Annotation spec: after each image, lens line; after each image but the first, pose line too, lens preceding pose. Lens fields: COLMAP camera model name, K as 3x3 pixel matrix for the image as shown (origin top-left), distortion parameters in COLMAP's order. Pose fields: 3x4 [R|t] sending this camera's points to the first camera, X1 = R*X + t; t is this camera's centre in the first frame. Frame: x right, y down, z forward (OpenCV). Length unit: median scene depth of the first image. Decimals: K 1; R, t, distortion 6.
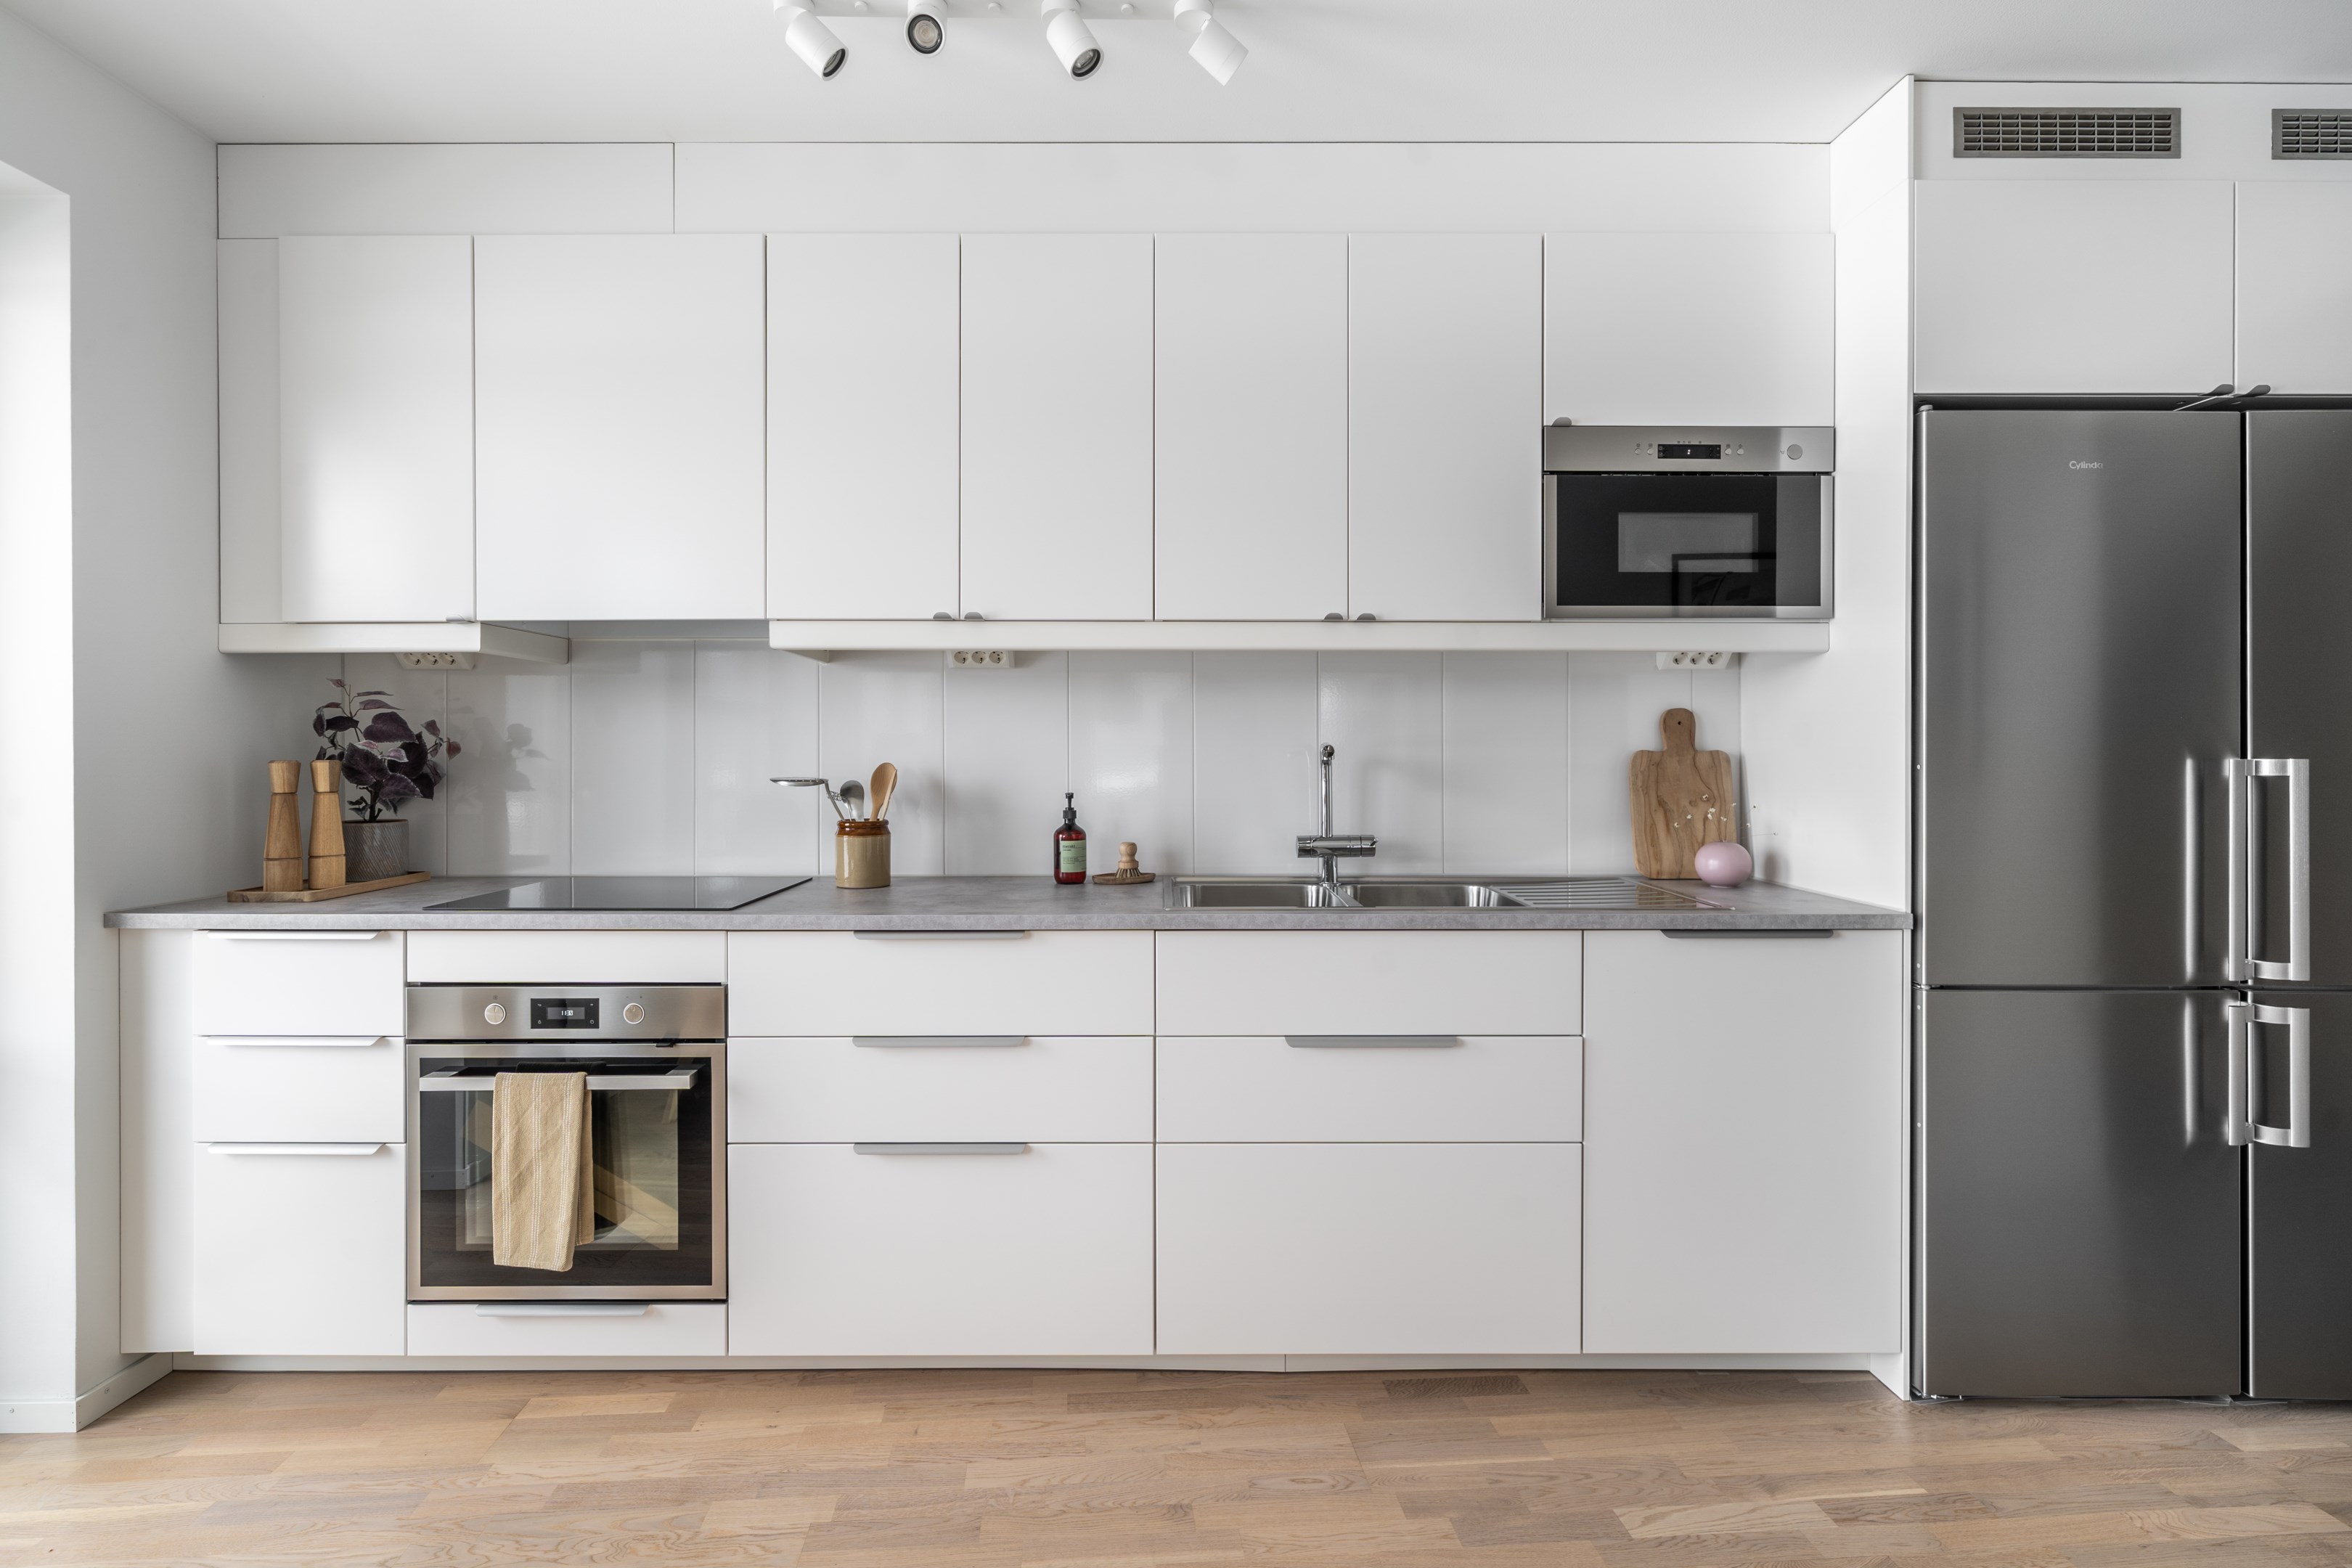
lens RADIAL K [[1158.9, 0, 1161.6], [0, 1158.9, 753.3], [0, 0, 1]] dist [0.000884, 0.001248]
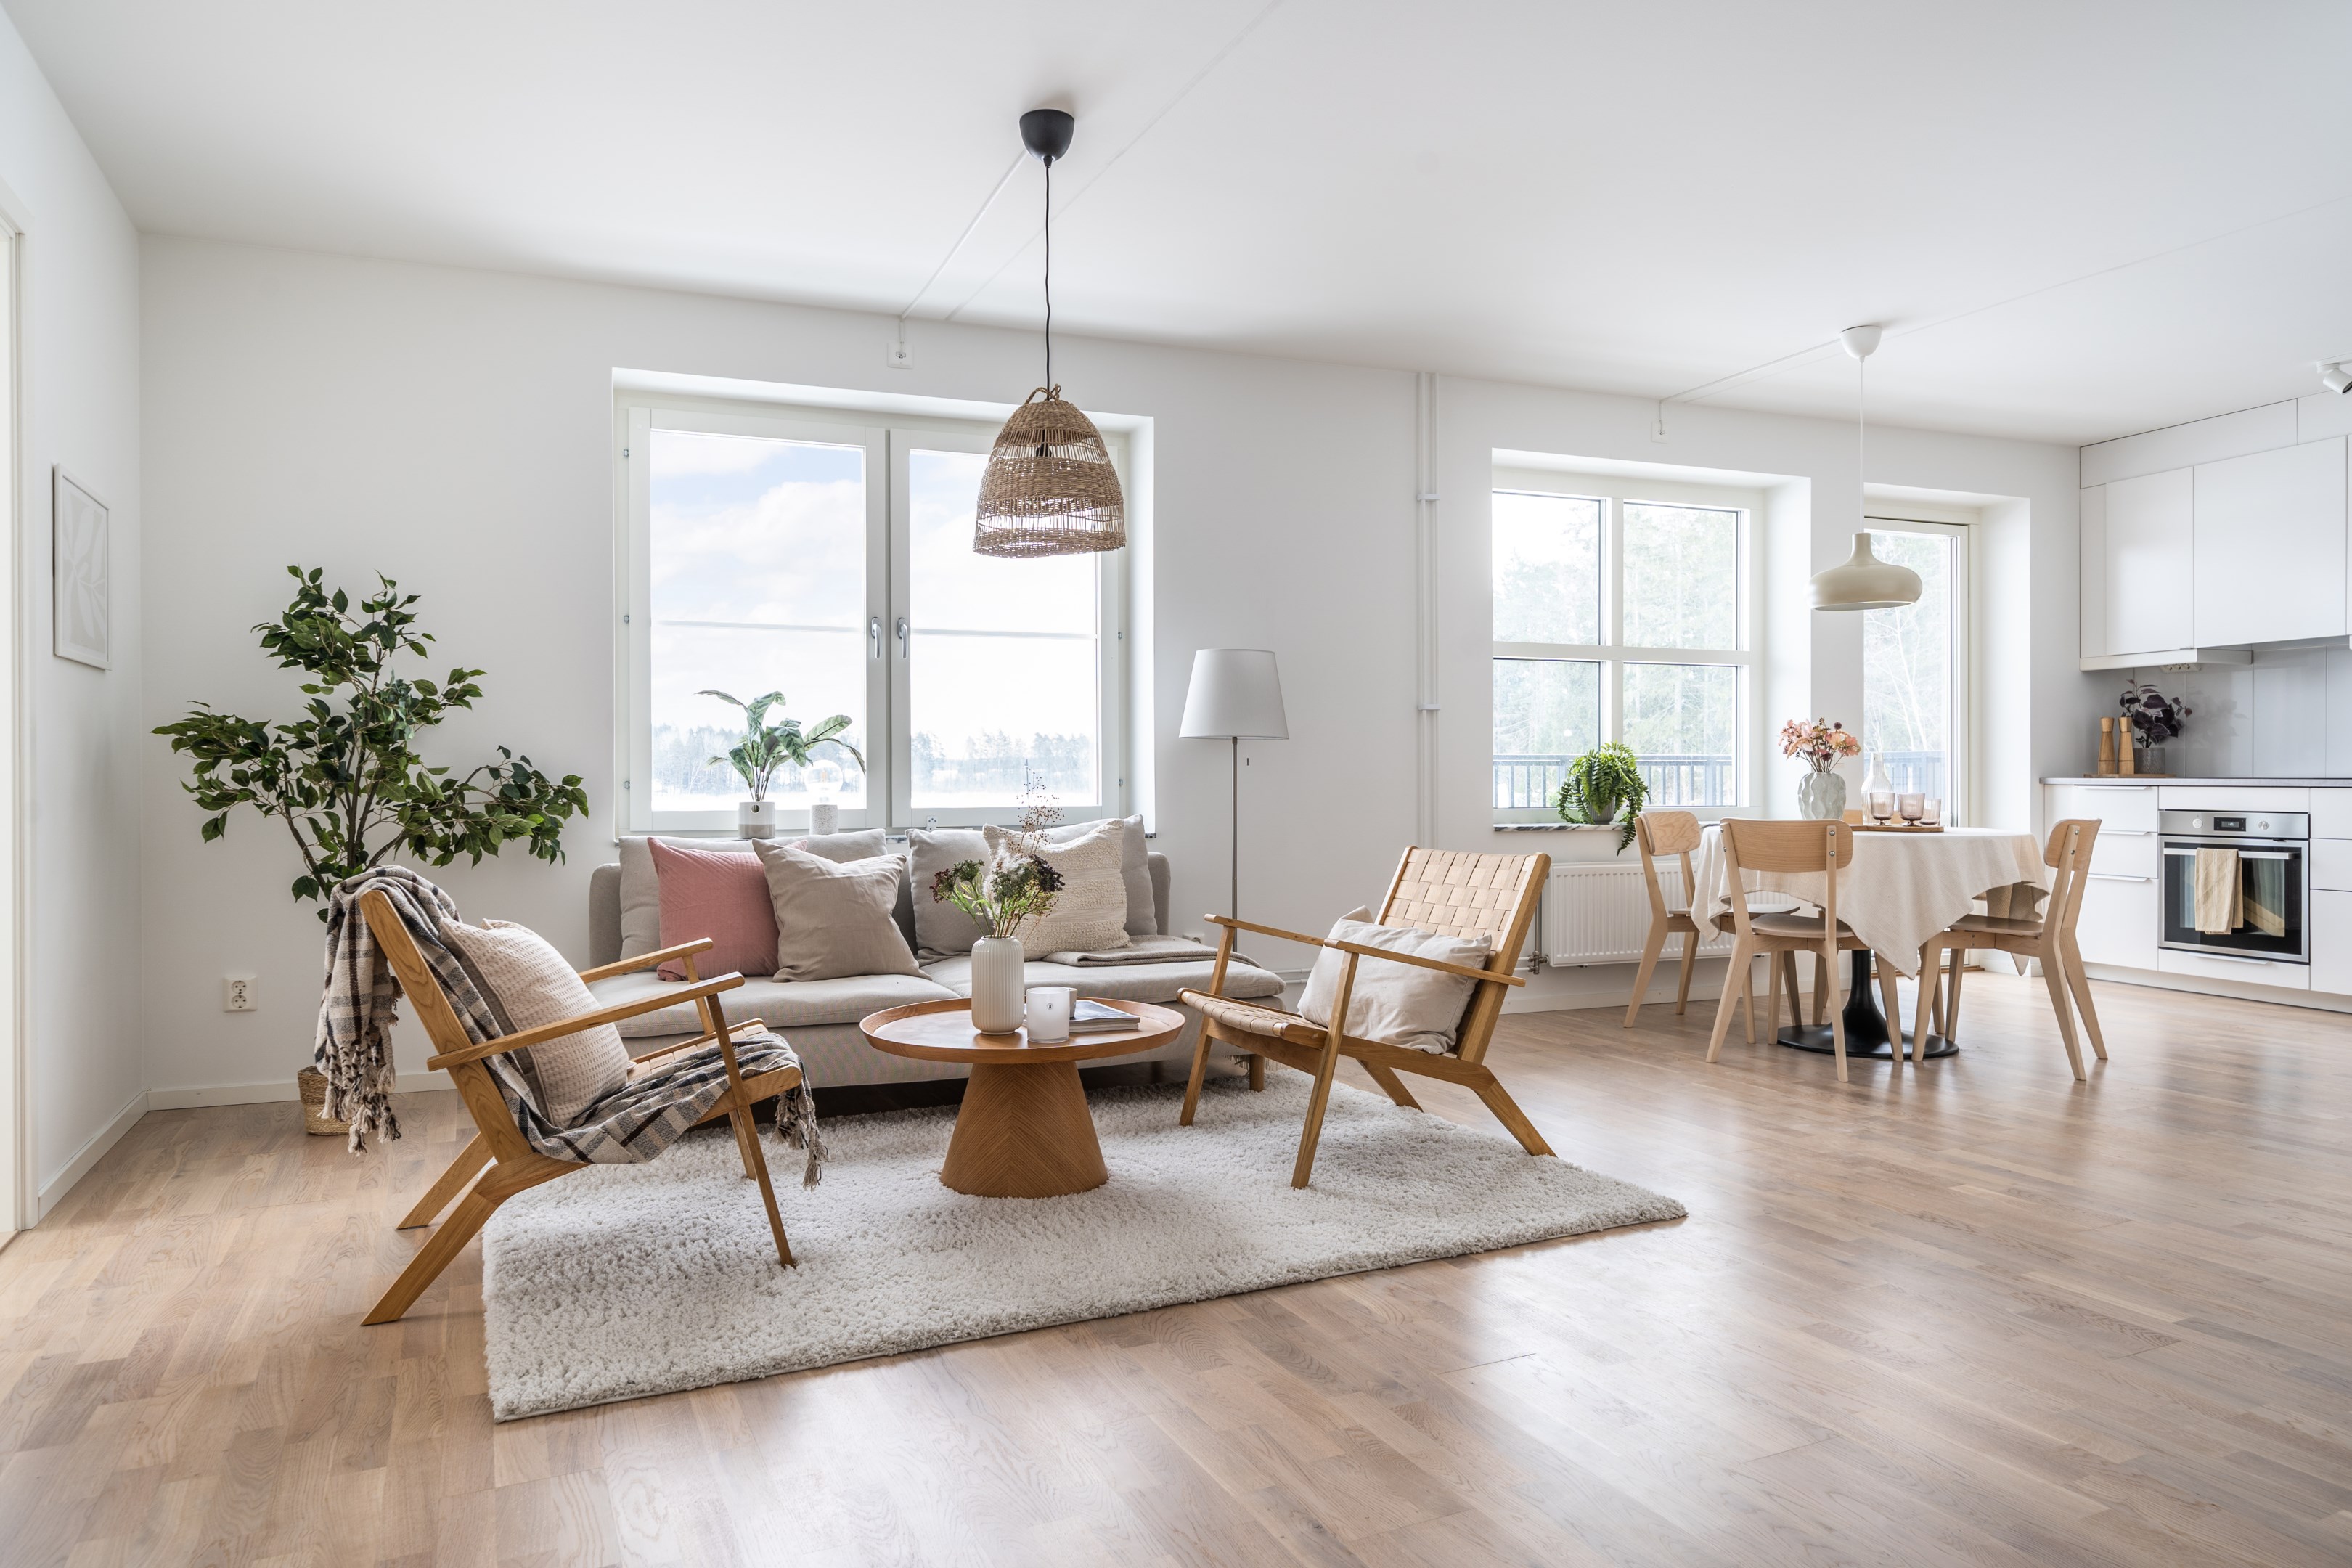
lens RADIAL K [[1439.4, 0, 1172.3], [0, 1439.4, 776.3], [0, 0, 1]] dist [0.001227, -0.000993]
pose [[0.352396, 0.002016, -0.935849, 1.205728], [-0.004986, 0.999988, 0.000276, 0.128119], [0.935838, 0.004569, 0.352402, -1.663771]]
